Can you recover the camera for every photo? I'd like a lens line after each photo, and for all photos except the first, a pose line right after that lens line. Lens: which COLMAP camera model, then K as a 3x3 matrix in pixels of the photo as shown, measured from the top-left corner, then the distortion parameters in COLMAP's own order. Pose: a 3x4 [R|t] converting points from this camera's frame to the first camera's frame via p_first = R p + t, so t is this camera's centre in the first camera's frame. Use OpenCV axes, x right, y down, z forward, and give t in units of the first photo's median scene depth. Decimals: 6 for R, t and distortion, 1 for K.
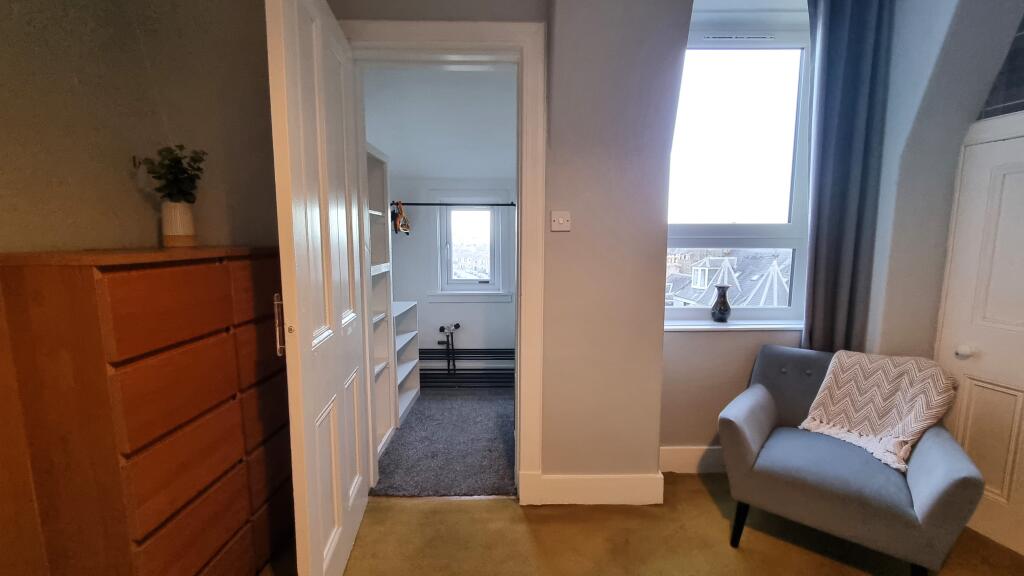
lens RADIAL K [[413.2, 0, 516.3], [0, 413.2, 283.8], [0, 0, 1]] dist [0.001108, -0.000243]
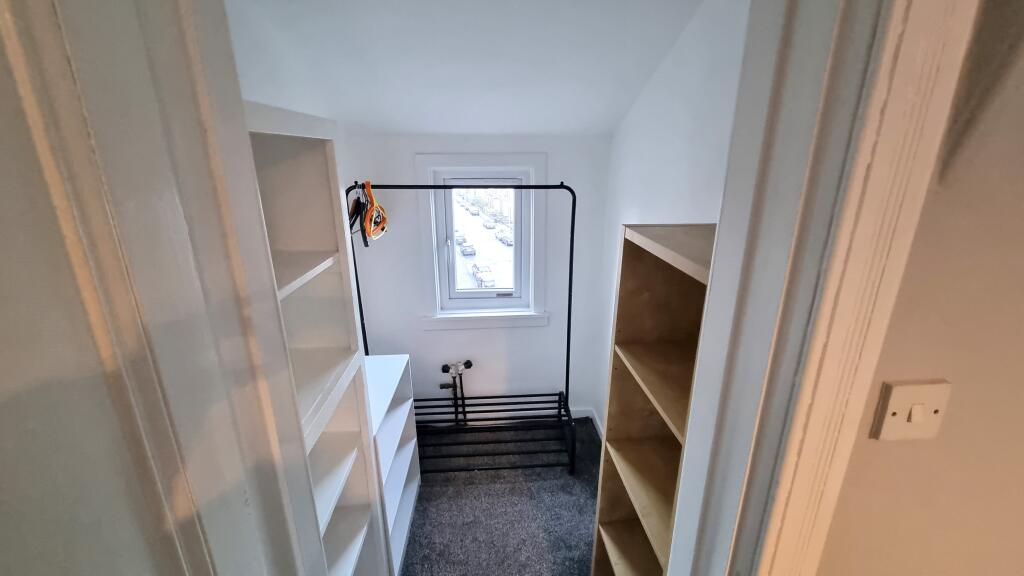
lens RADIAL K [[413.2, 0, 516.3], [0, 413.2, 283.8], [0, 0, 1]] dist [0.001108, -0.000243]
pose [[0.998196, -0.019522, 0.056782, -0.160512], [0.008451, 0.981936, 0.189023, -0.242643], [-0.059446, -0.188202, 0.980330, 0.576343]]
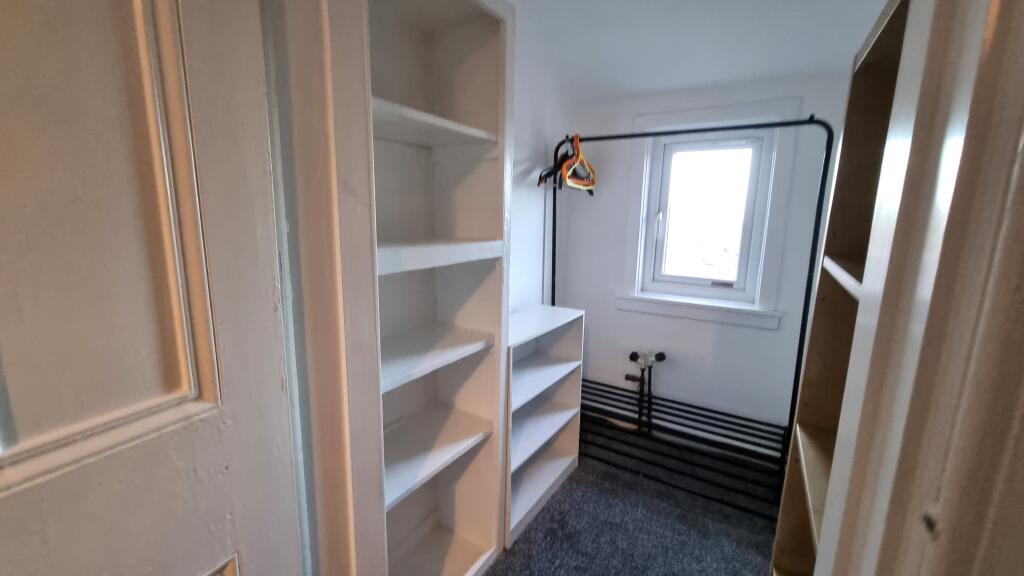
lens RADIAL K [[413.2, 0, 516.3], [0, 413.2, 283.8], [0, 0, 1]] dist [0.001108, -0.000243]
pose [[0.842917, 0.107163, -0.527264, -0.033863], [-0.077674, 0.993936, 0.077837, -0.042312], [0.532408, -0.024655, 0.846129, 0.659090]]
